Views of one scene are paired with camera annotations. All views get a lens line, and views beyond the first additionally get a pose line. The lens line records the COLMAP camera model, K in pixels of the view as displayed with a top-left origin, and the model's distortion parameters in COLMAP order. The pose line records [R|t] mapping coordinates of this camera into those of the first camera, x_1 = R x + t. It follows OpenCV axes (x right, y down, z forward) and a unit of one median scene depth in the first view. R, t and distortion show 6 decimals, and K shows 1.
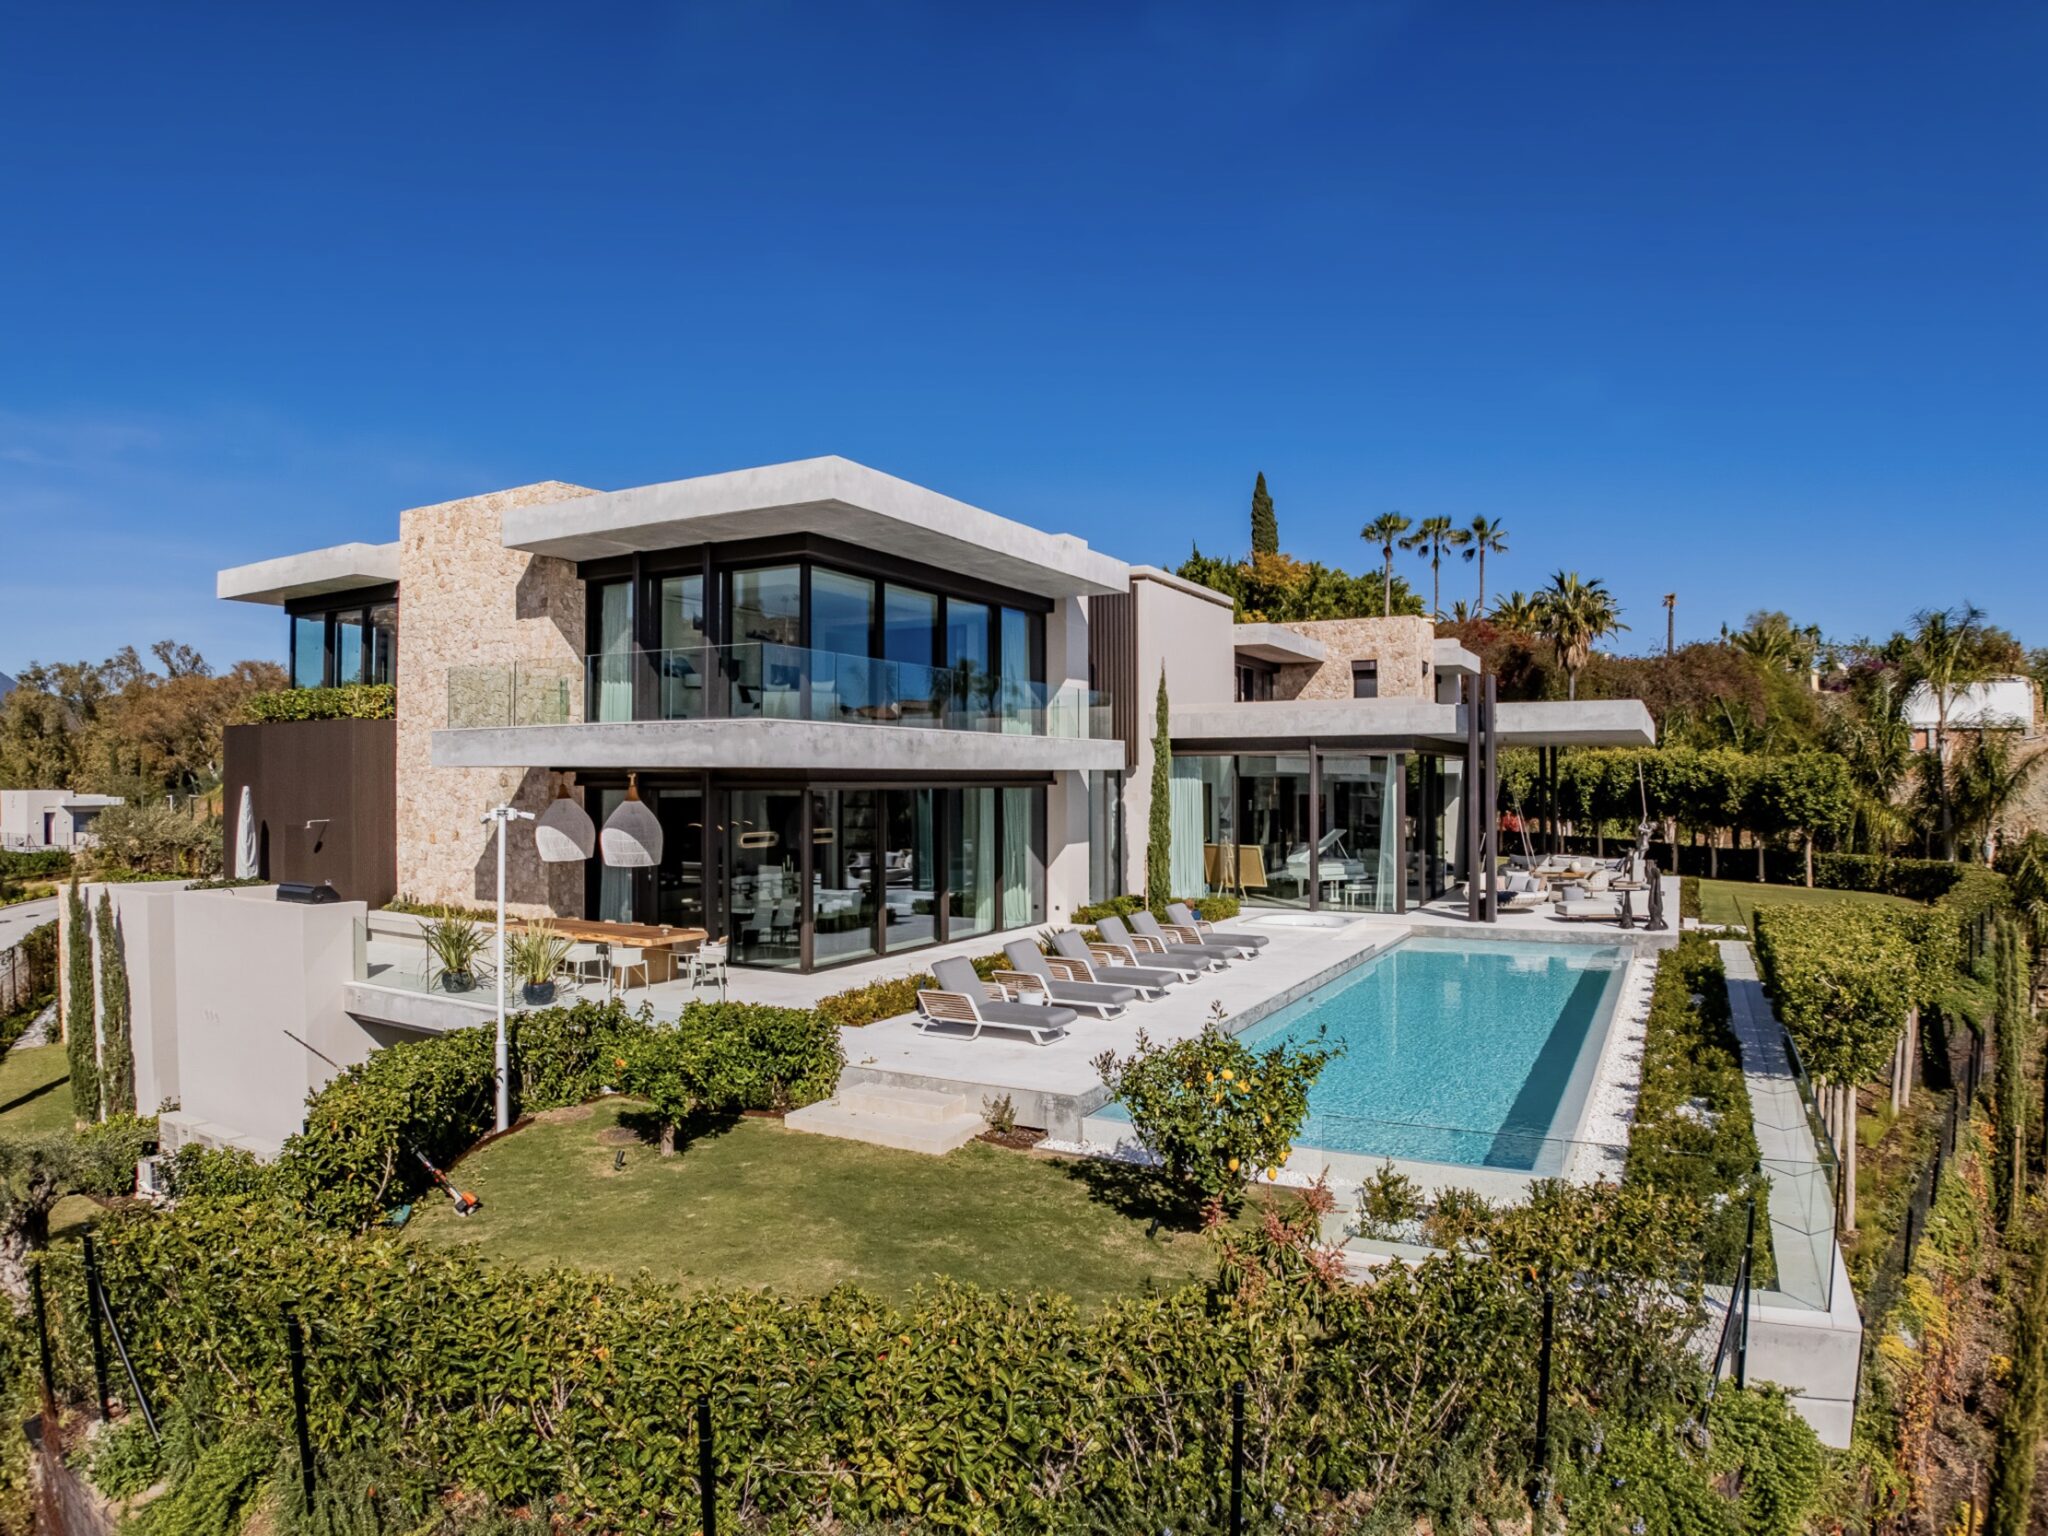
lens RADIAL K [[1222.7, 0, 1024.0], [0, 1222.7, 768.0], [0, 0, 1]] dist [-0.077702, 0.000632]
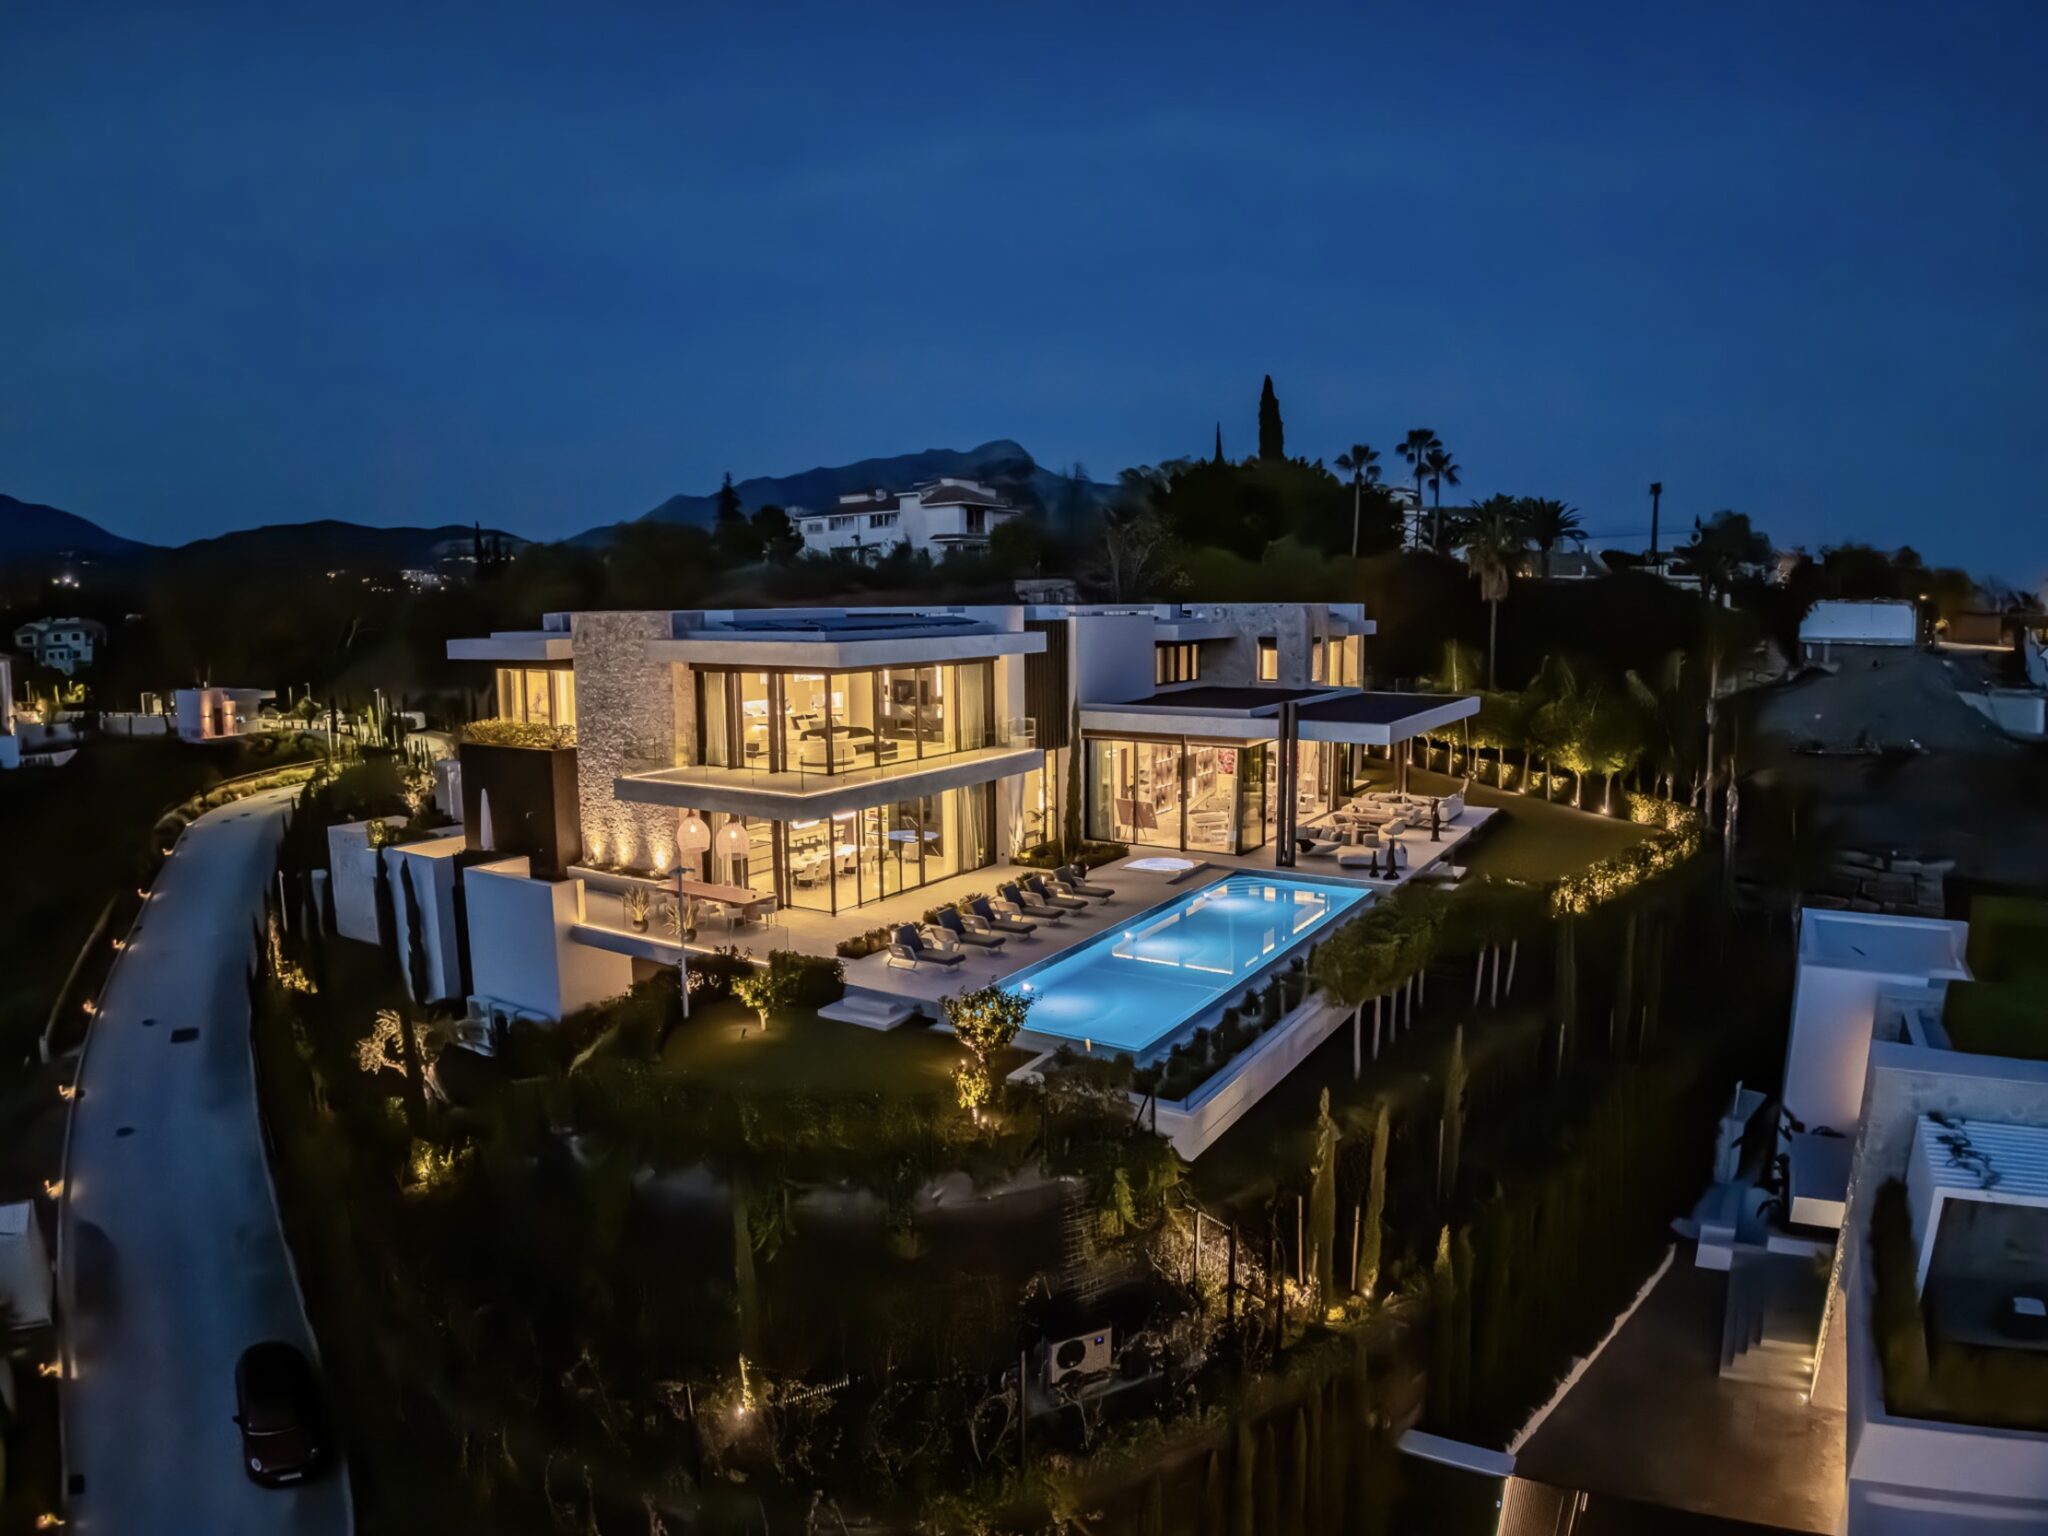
lens RADIAL K [[1222.7, 0, 1024.0], [0, 1222.7, 768.0], [0, 0, 1]] dist [-0.077702, 0.000632]
pose [[0.998854, 0.005440, -0.047547, 0.115951], [0.001443, 0.989642, 0.143547, -0.195631], [0.047836, -0.143451, 0.988501, -0.456953]]
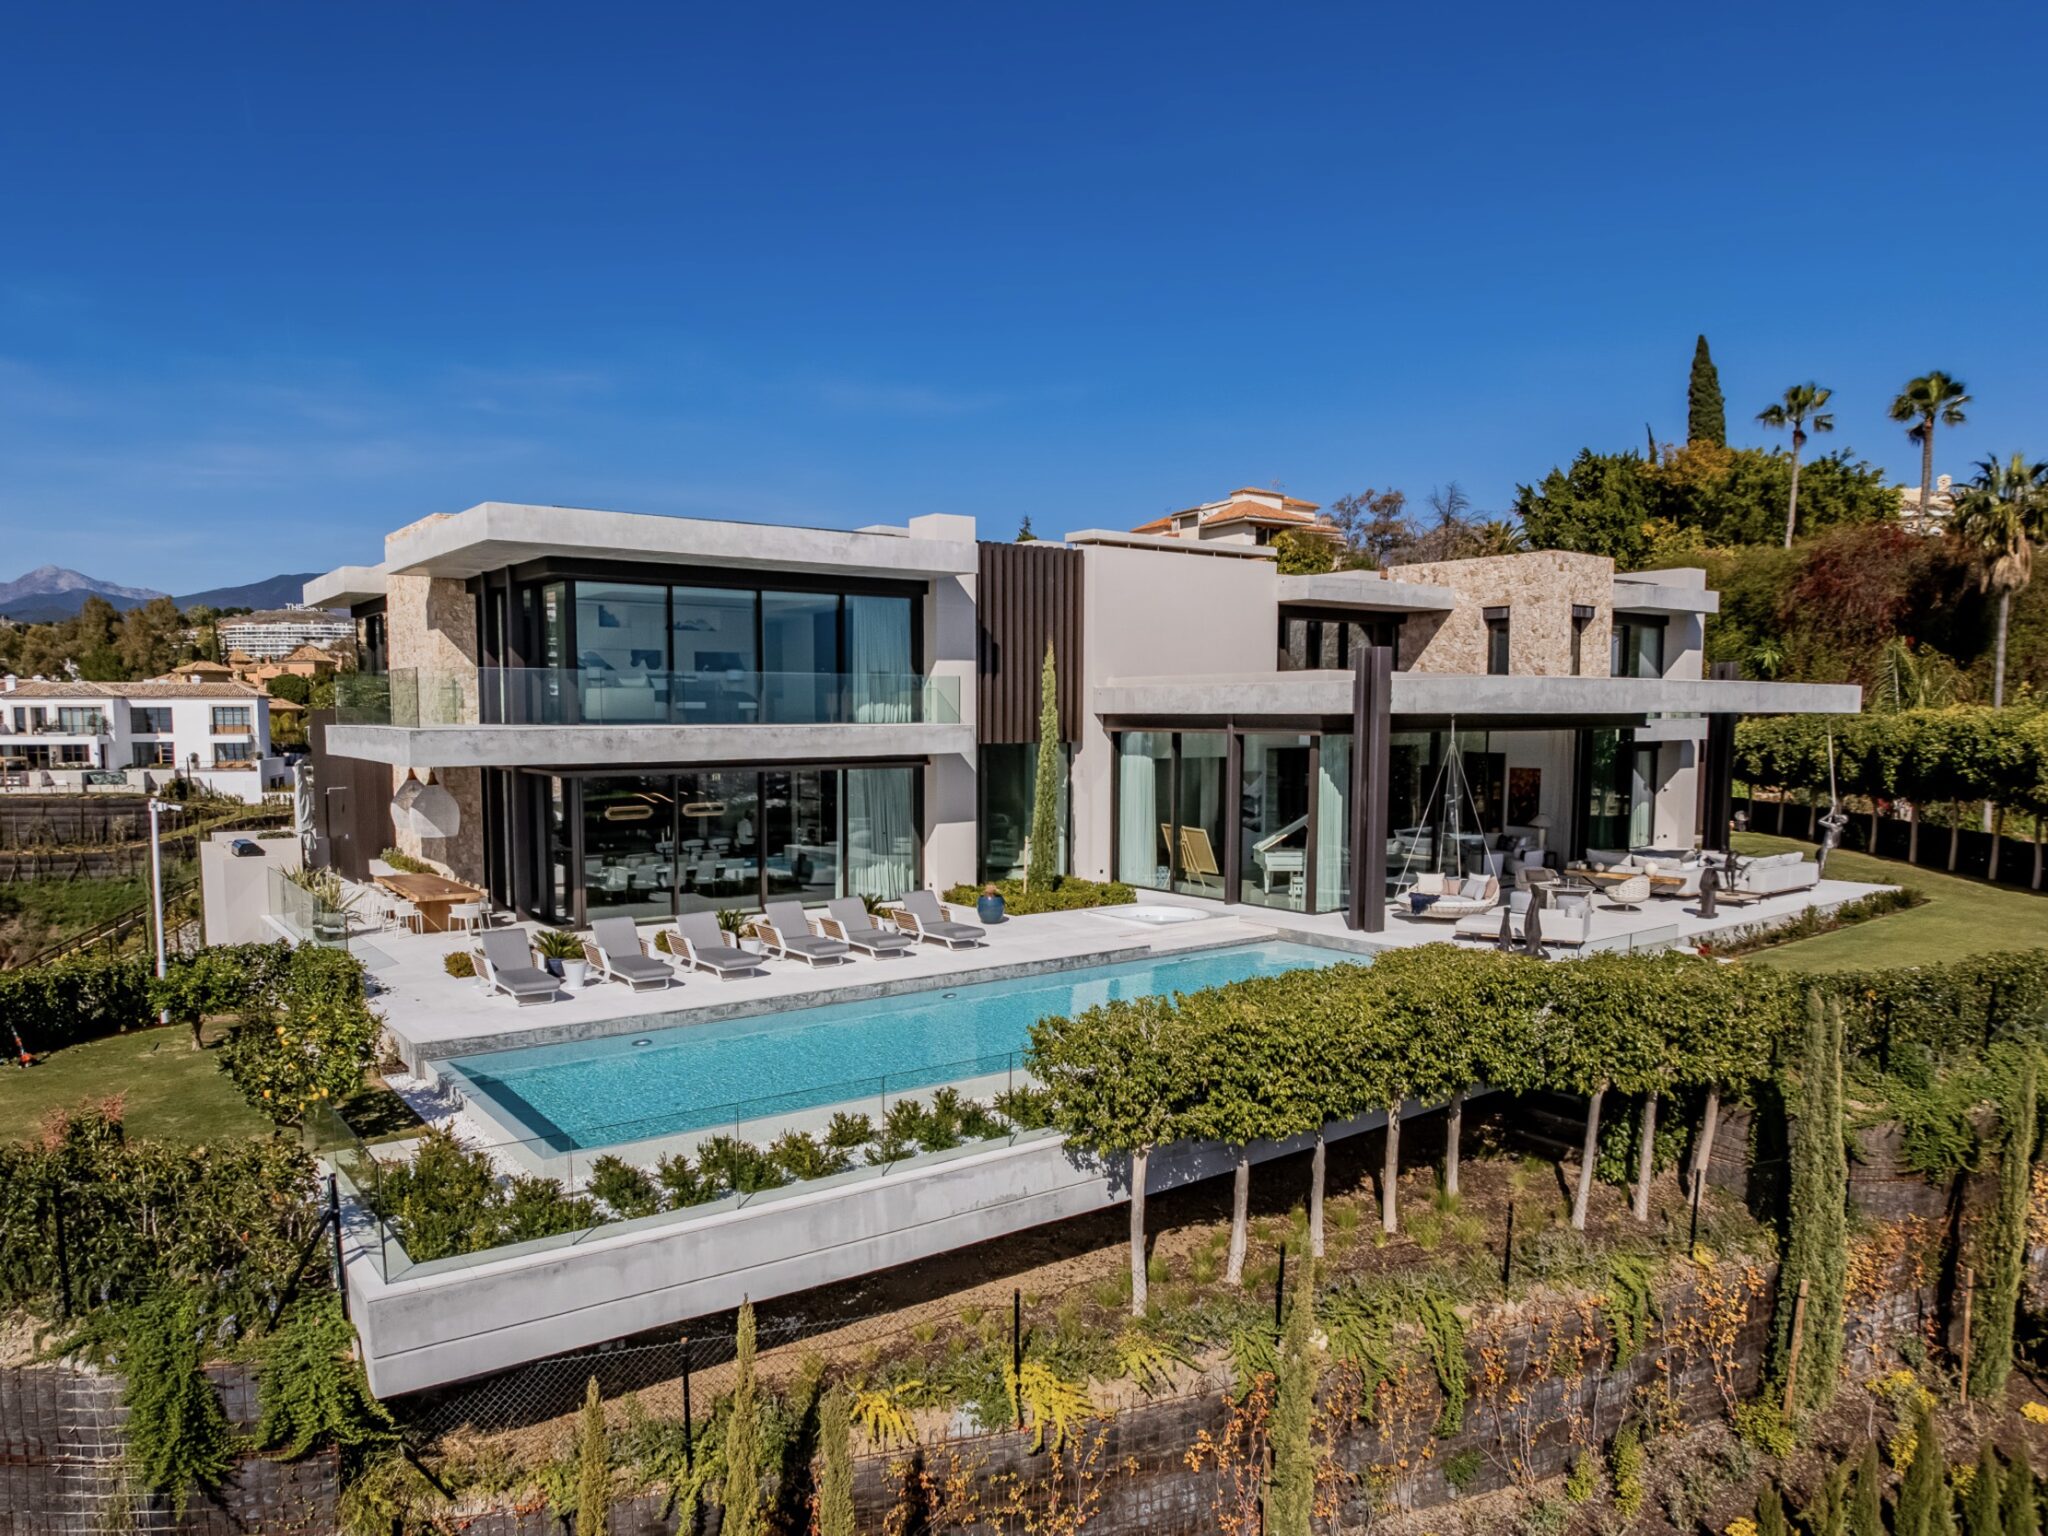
lens RADIAL K [[1362.9, 0, 913.7], [0, 1362.9, 773.0], [0, 0, 1]] dist [-0.053567, 0.002718]
pose [[0.895251, 0.017504, -0.445219, 0.473429], [0.005711, 0.998695, 0.050749, -0.034335], [0.445527, -0.047976, 0.893982, -0.007937]]
